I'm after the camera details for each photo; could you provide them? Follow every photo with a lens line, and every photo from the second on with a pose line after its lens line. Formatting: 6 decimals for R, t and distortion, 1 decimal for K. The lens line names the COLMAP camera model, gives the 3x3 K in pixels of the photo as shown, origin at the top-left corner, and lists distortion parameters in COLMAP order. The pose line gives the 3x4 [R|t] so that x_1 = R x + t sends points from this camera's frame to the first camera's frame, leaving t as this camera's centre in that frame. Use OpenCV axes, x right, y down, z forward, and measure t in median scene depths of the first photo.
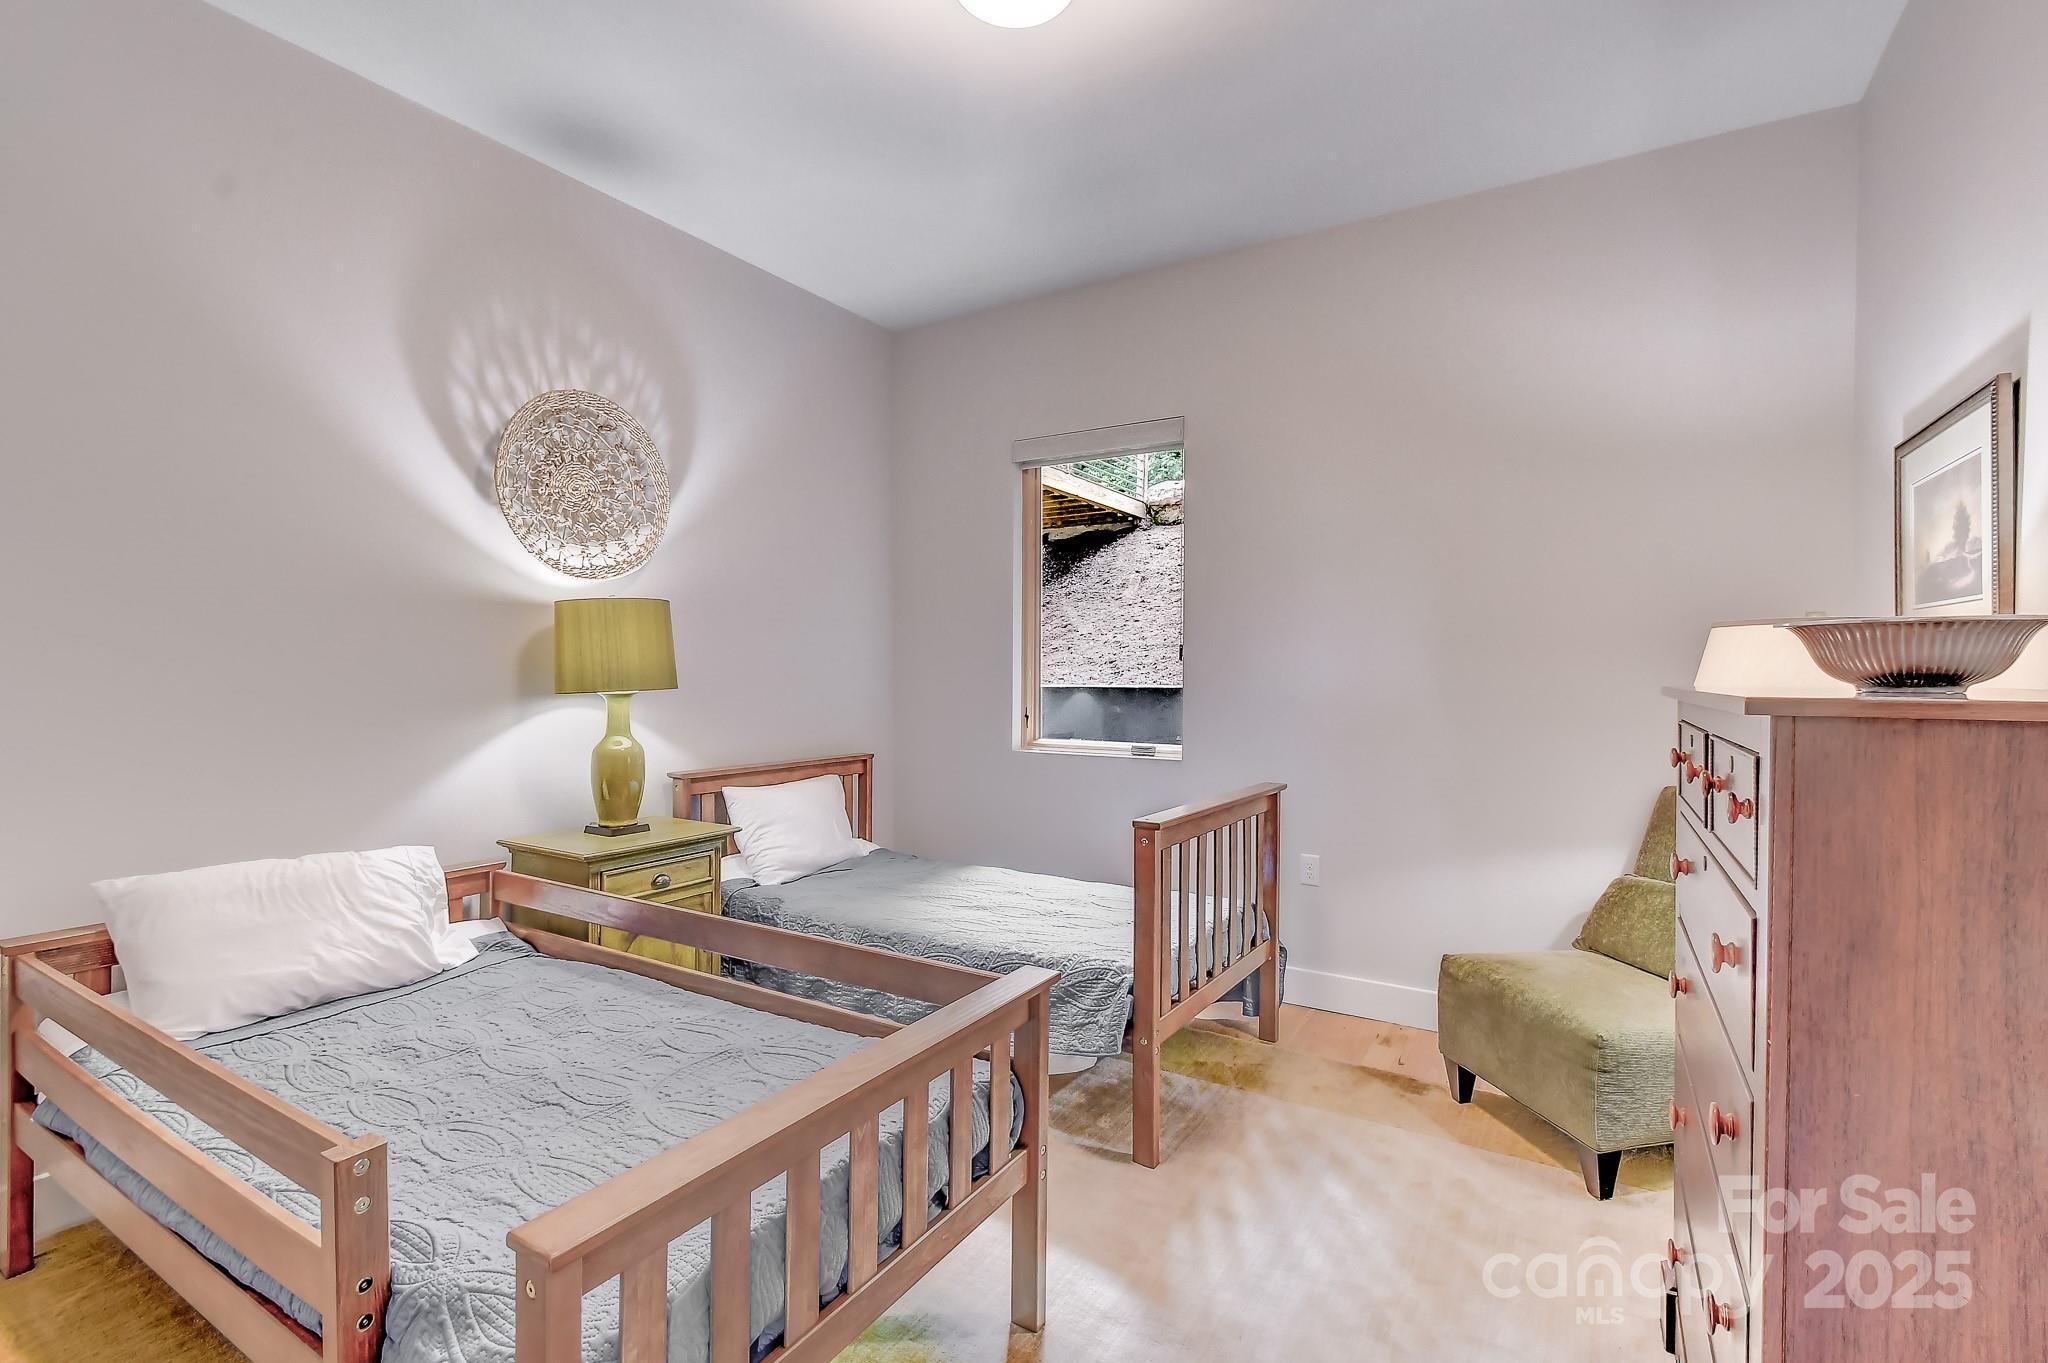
lens RADIAL K [[933.7, 0, 1025.2], [0, 933.7, 676.2], [0, 0, 1]] dist [-0.000881, 0.004733]
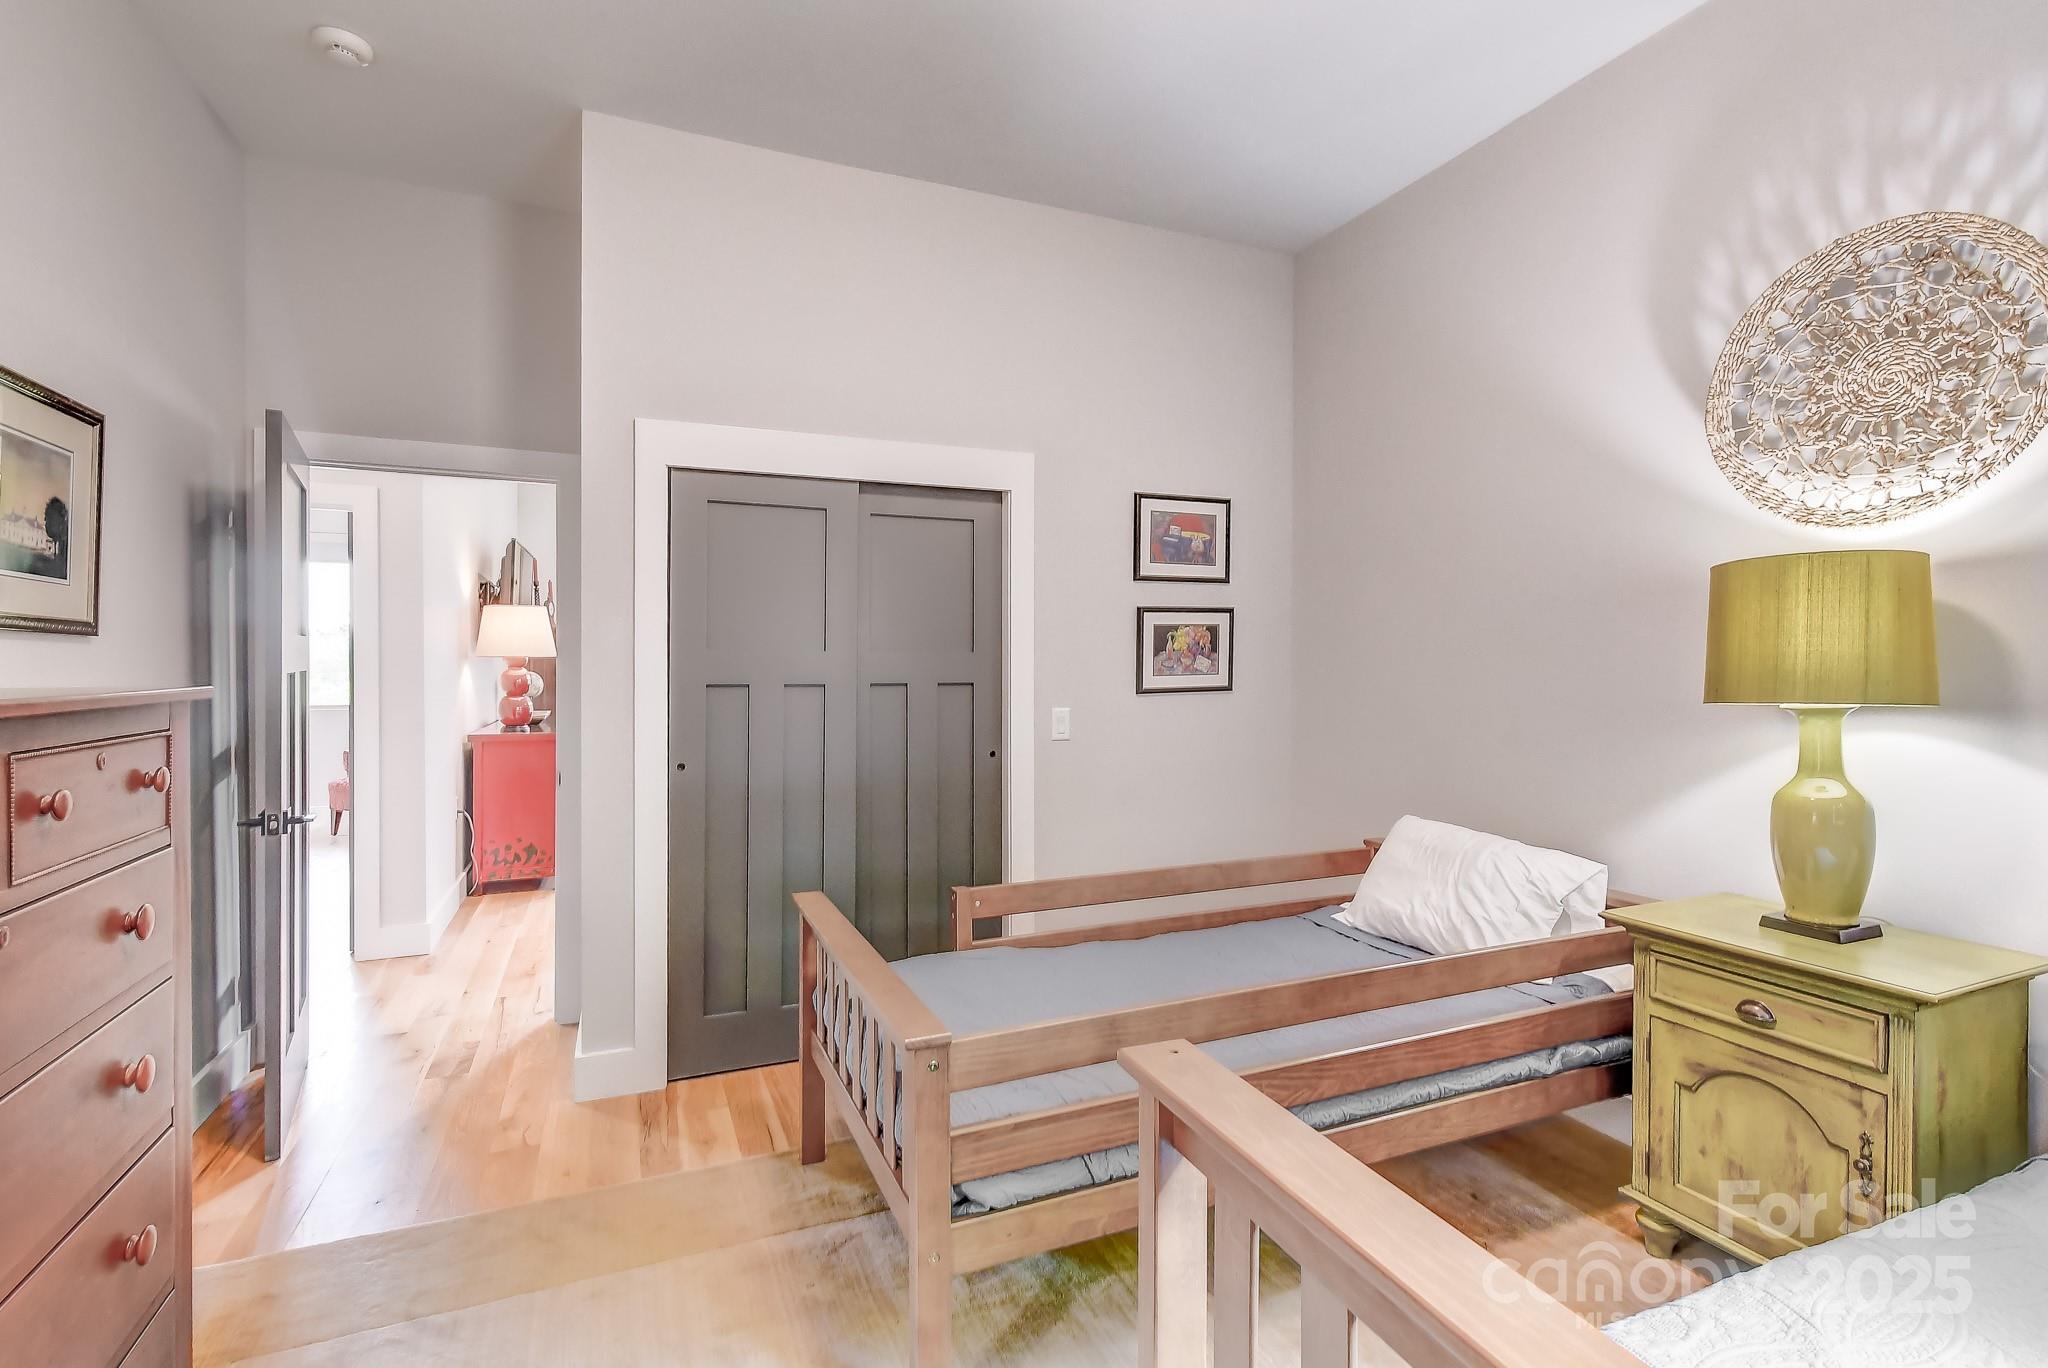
lens RADIAL K [[934.0, 0, 1023.3], [0, 934.0, 673.7], [0, 0, 1]] dist [-0.001744, -0.000271]
pose [[-0.573798, -0.001828, -0.818995, 0.390618], [-0.011934, 0.999910, 0.006129, -0.001952], [0.818910, 0.013291, -0.573768, 0.955852]]
